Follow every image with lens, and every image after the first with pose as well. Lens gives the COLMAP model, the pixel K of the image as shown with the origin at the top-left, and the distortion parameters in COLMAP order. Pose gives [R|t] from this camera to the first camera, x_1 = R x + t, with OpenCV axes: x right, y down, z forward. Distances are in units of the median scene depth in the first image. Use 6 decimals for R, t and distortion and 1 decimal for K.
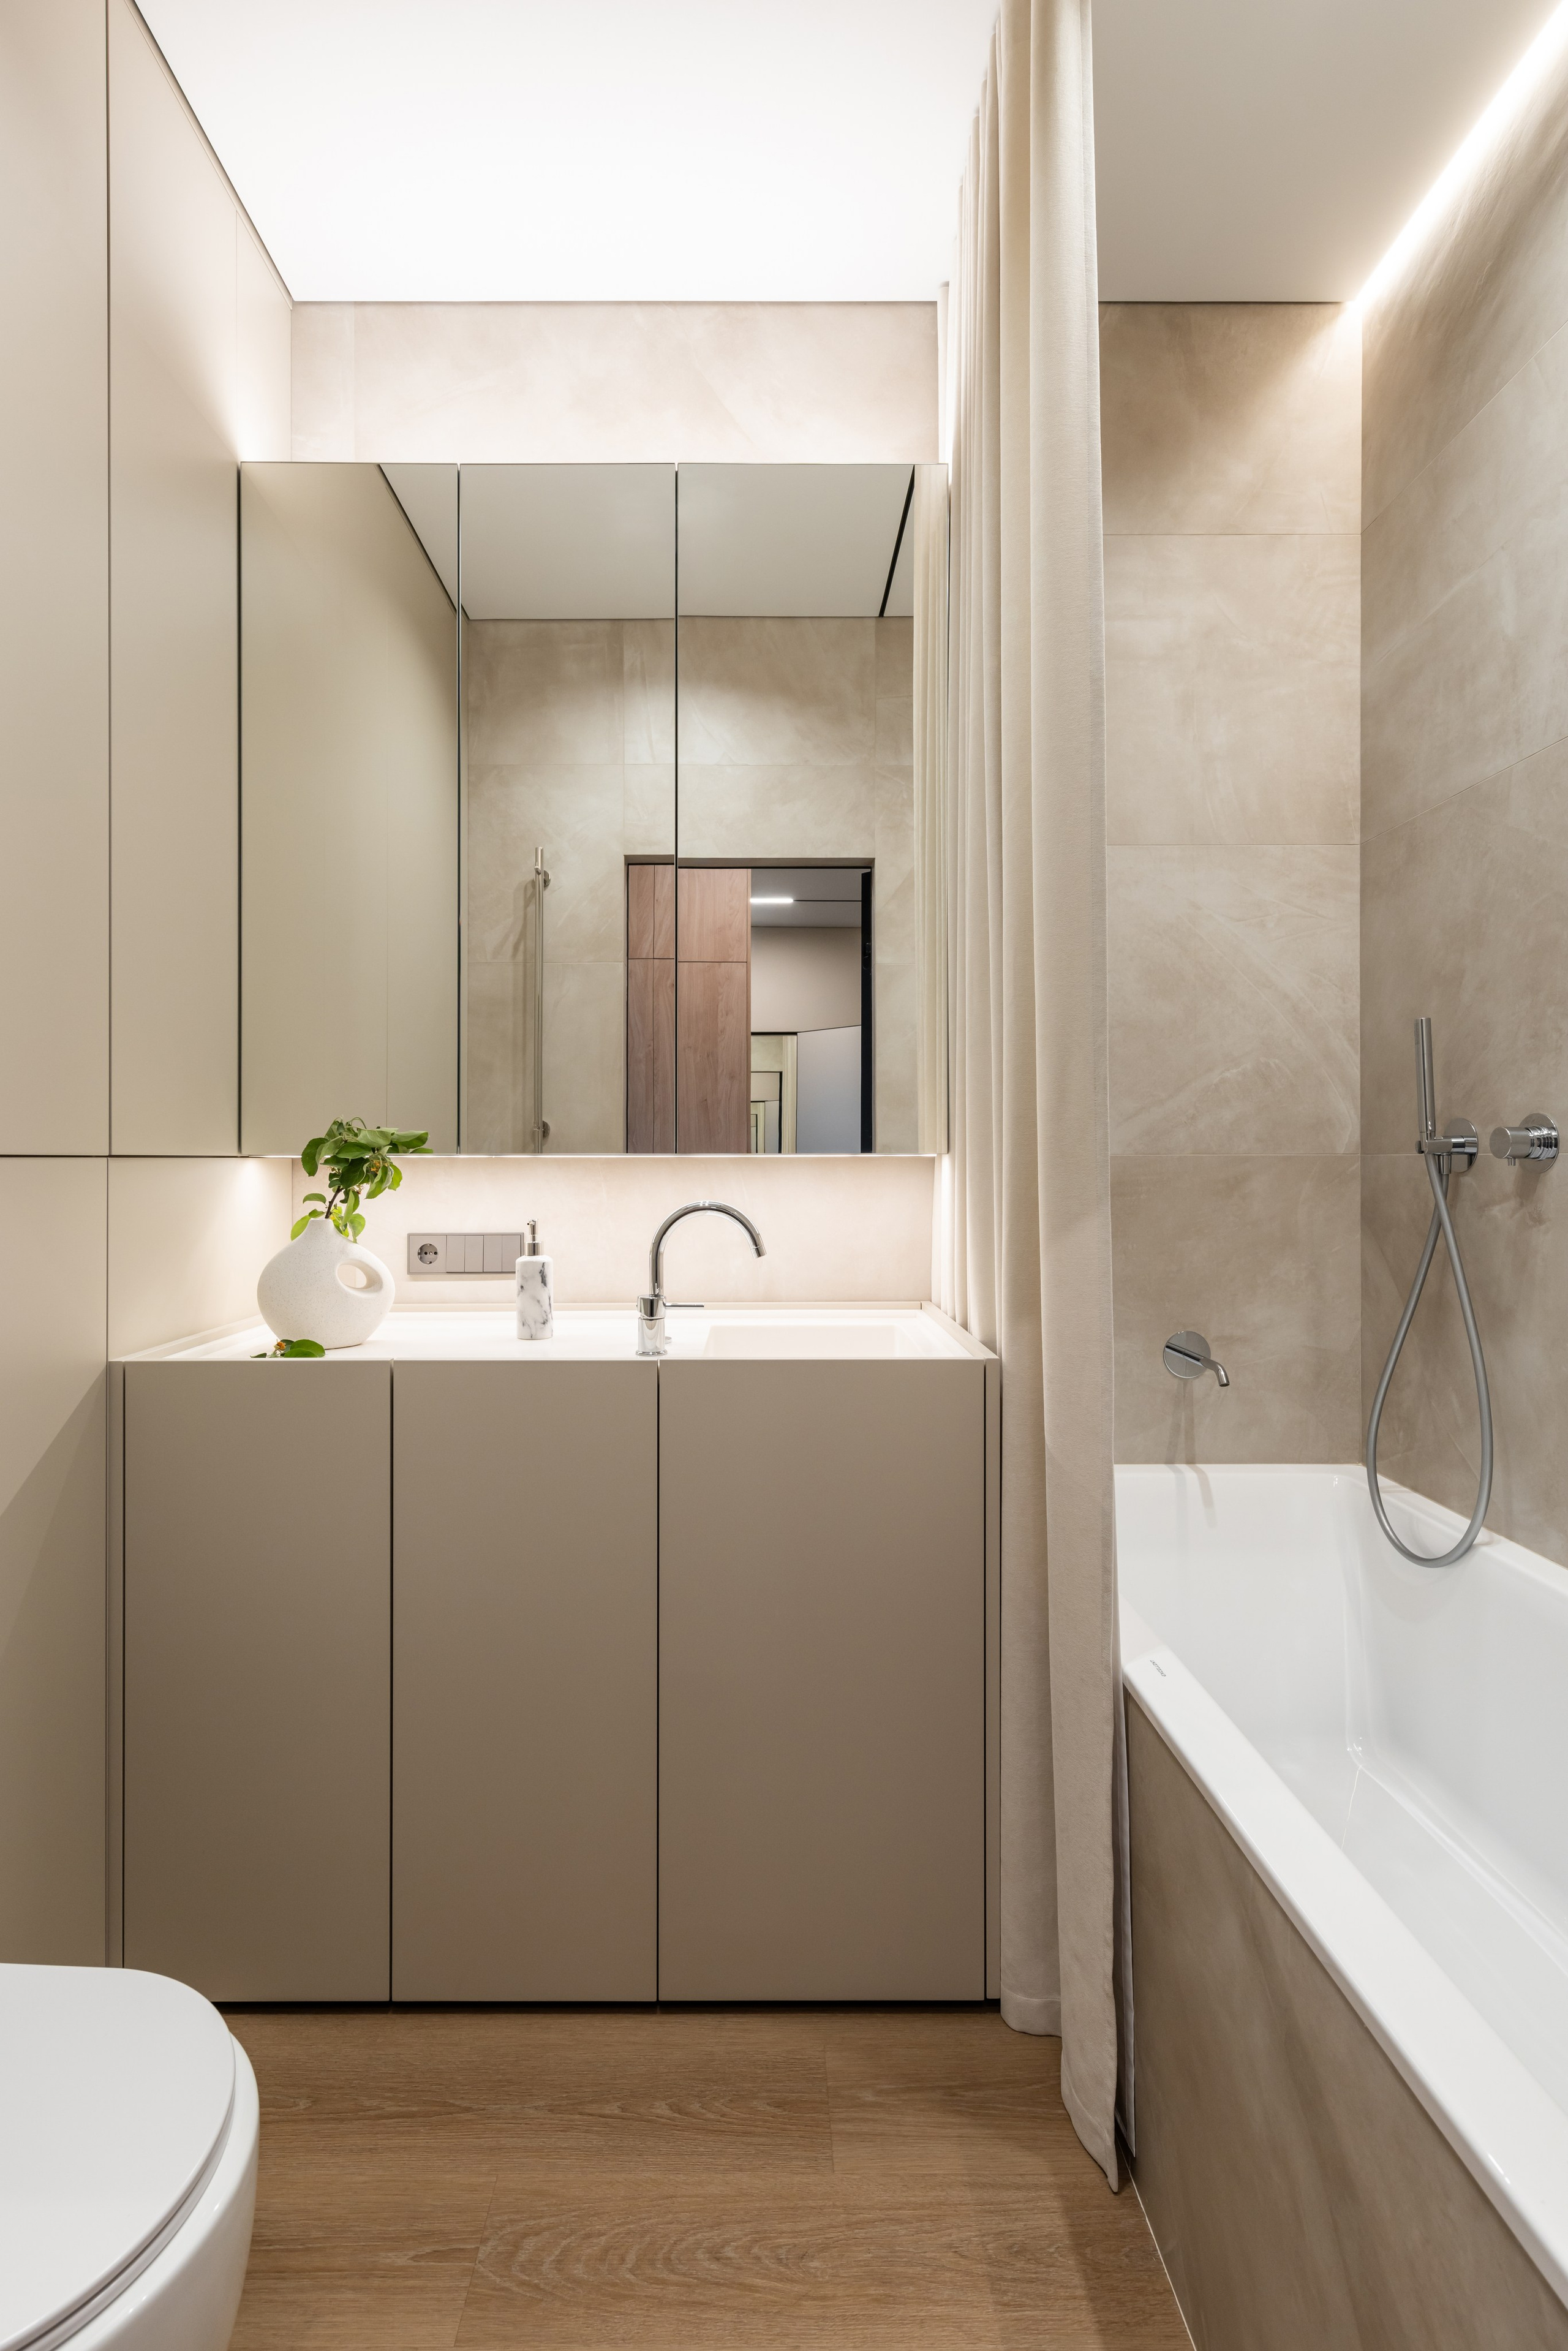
lens RADIAL K [[1105.1, 0, 758.9], [0, 1105.1, 1165.2], [0, 0, 1]] dist [0.009787, -0.002017]
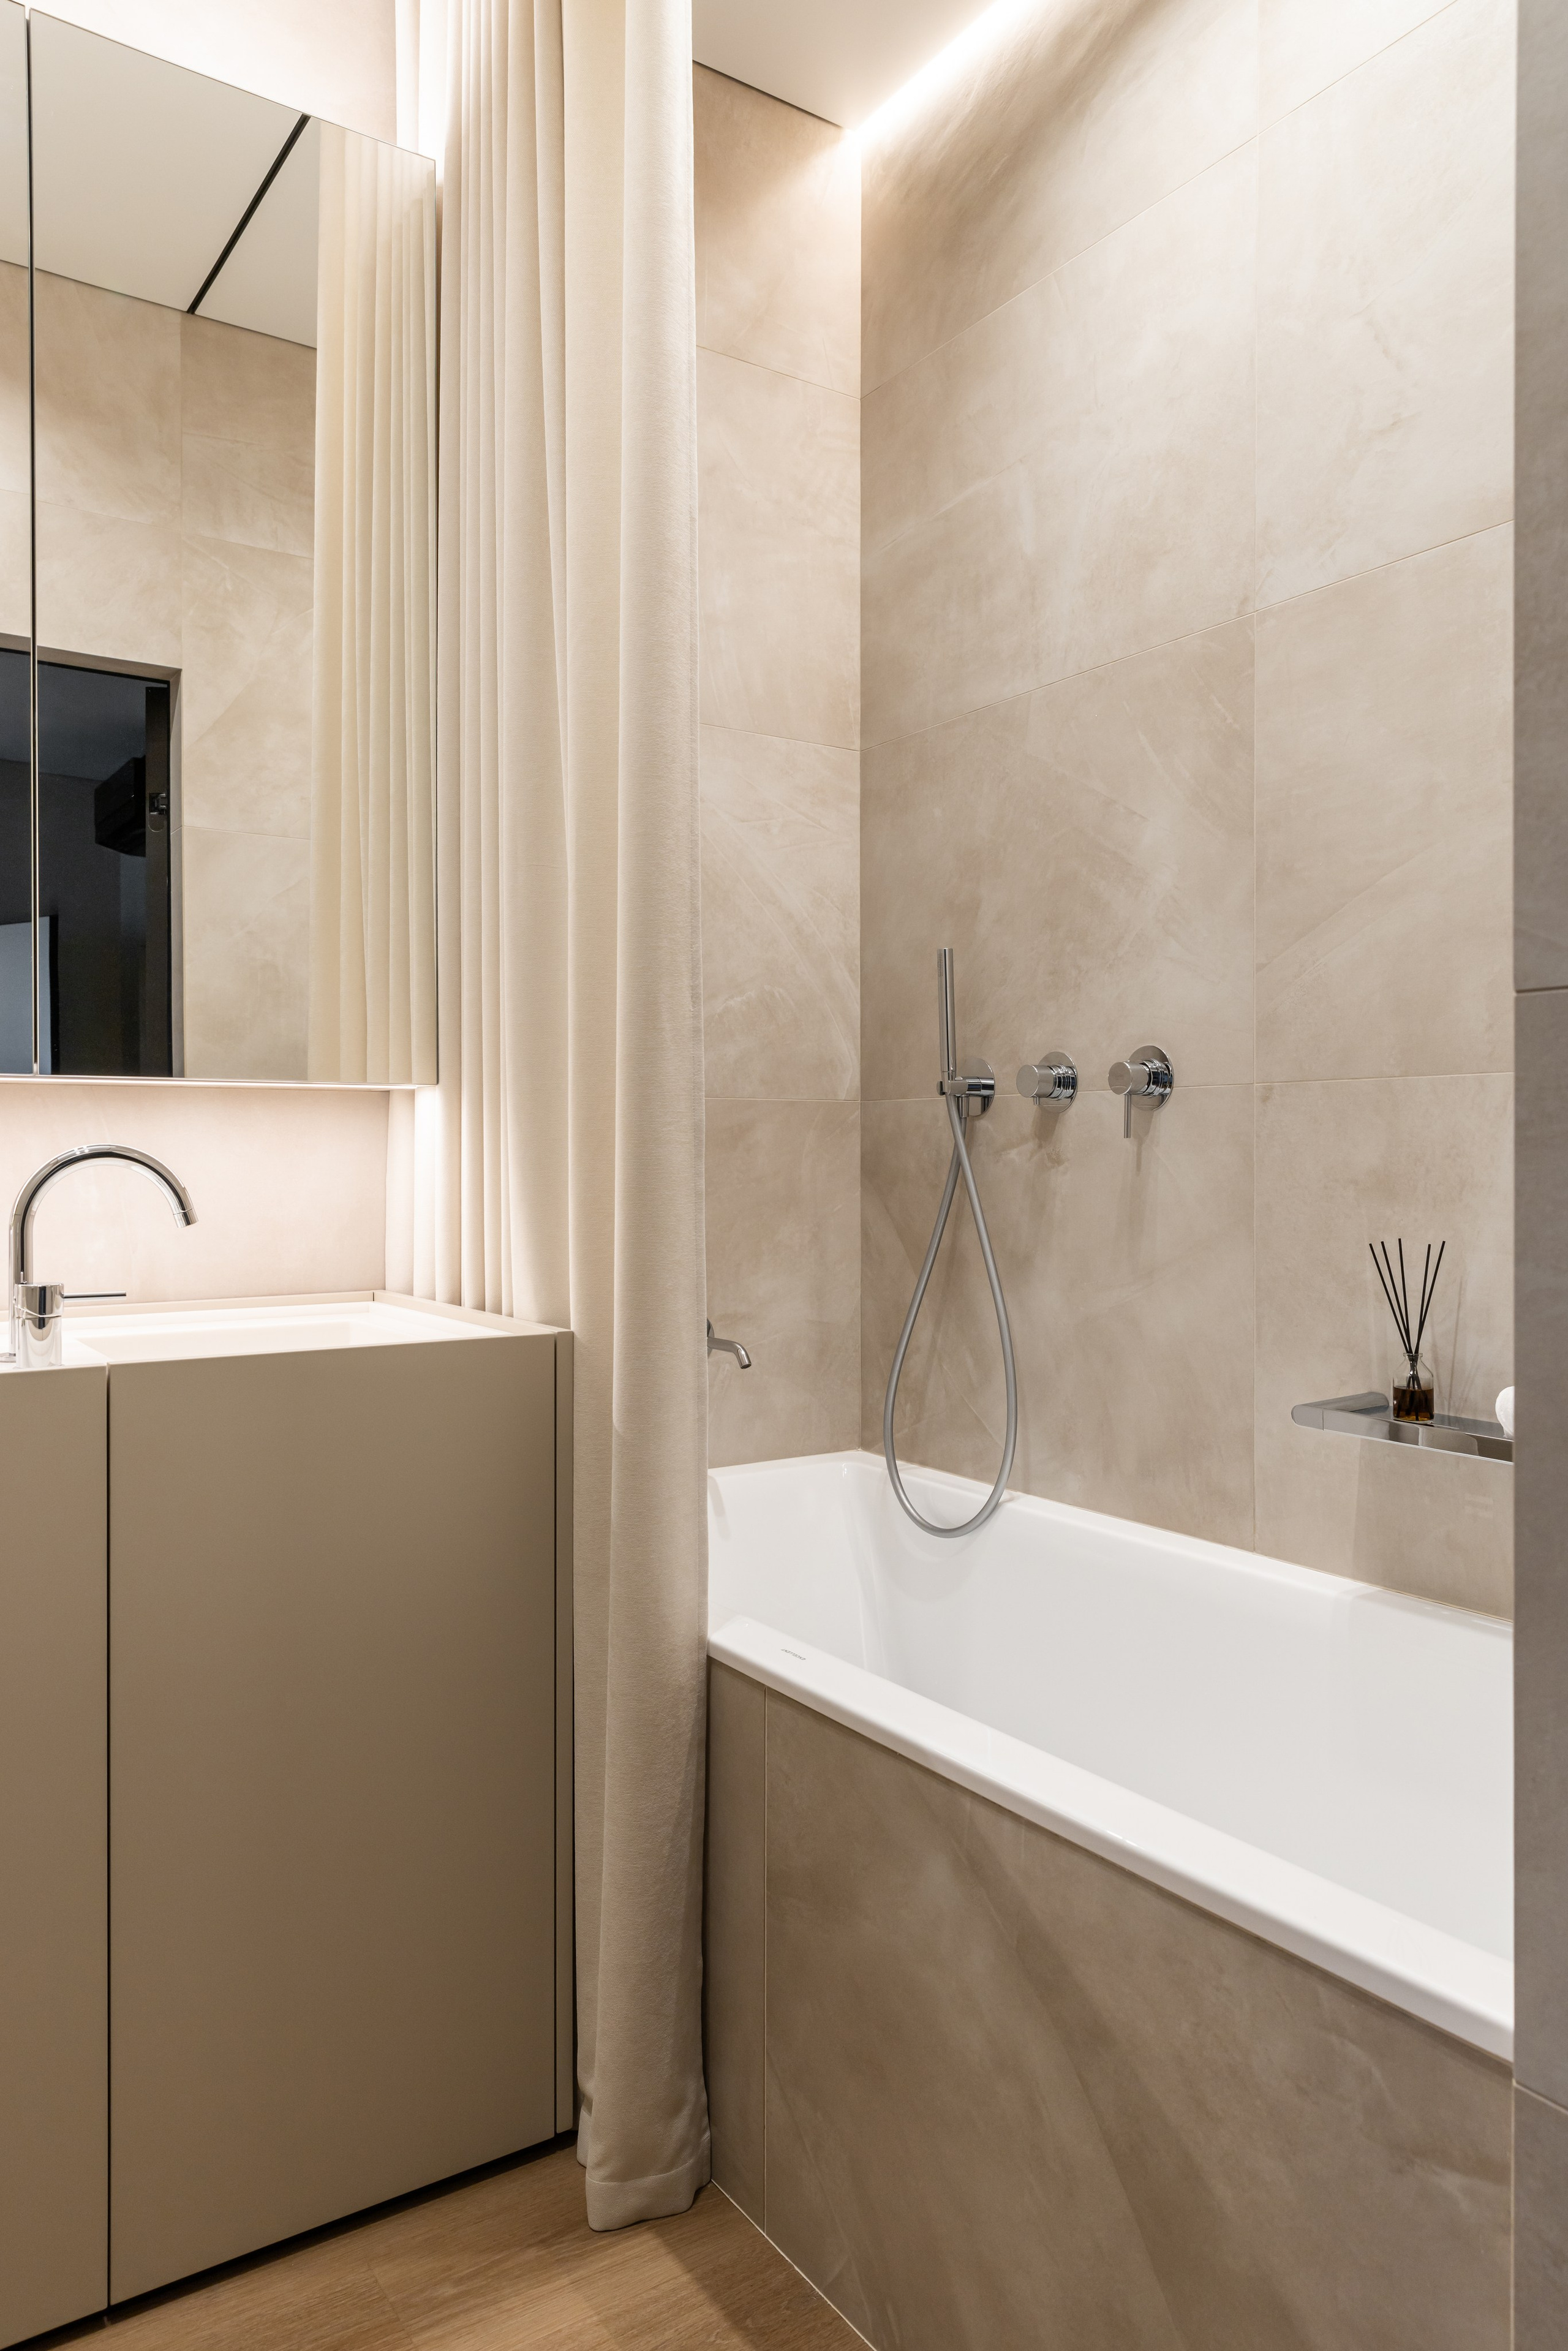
lens RADIAL K [[1586.9, 0, 784.0], [0, 1586.9, 1175.5], [0, 0, 1]] dist [0.007145, 0.002020]
pose [[0.834669, -0.005244, 0.550727, -0.212542], [-0.000008, 0.999955, 0.009534, 0.038479], [-0.550752, -0.007962, 0.834631, -0.028496]]
